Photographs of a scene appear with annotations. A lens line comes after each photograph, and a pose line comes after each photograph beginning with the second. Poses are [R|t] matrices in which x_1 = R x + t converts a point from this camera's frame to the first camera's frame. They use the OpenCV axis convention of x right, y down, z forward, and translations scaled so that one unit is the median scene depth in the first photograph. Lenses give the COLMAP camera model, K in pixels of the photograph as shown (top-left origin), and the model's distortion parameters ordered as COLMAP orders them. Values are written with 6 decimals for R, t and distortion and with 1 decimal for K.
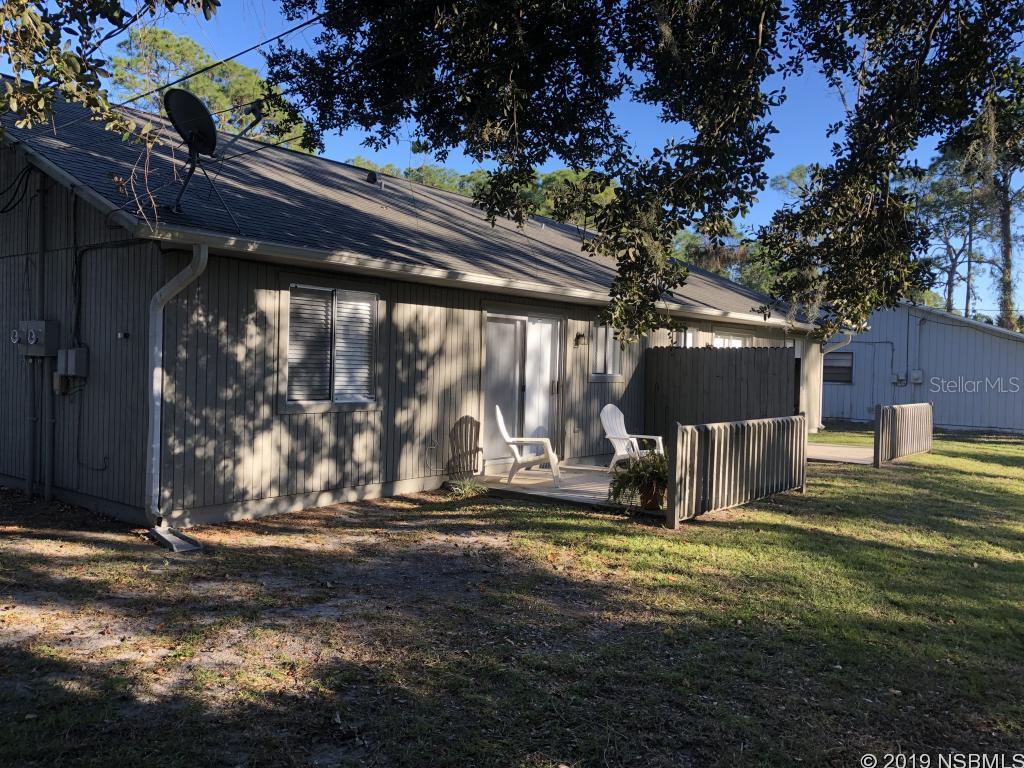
lens RADIAL K [[859.4, 0, 512.0], [0, 859.4, 384.0], [0, 0, 1]] dist [0.003270, 0.002255]
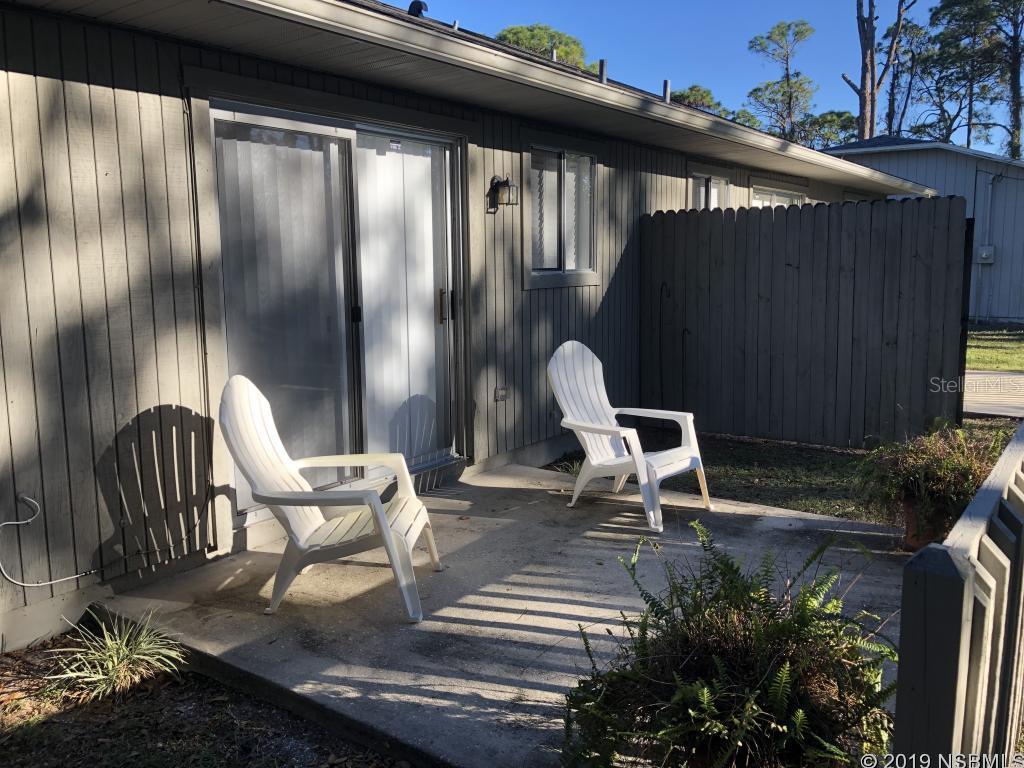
lens RADIAL K [[859.4, 0, 512.0], [0, 859.4, 384.0], [0, 0, 1]] dist [0.003270, 0.002255]
pose [[0.998585, -0.041160, 0.033683, 0.067047], [0.036775, 0.991875, 0.121787, -0.007913], [-0.038422, -0.120376, 0.991985, 0.554917]]
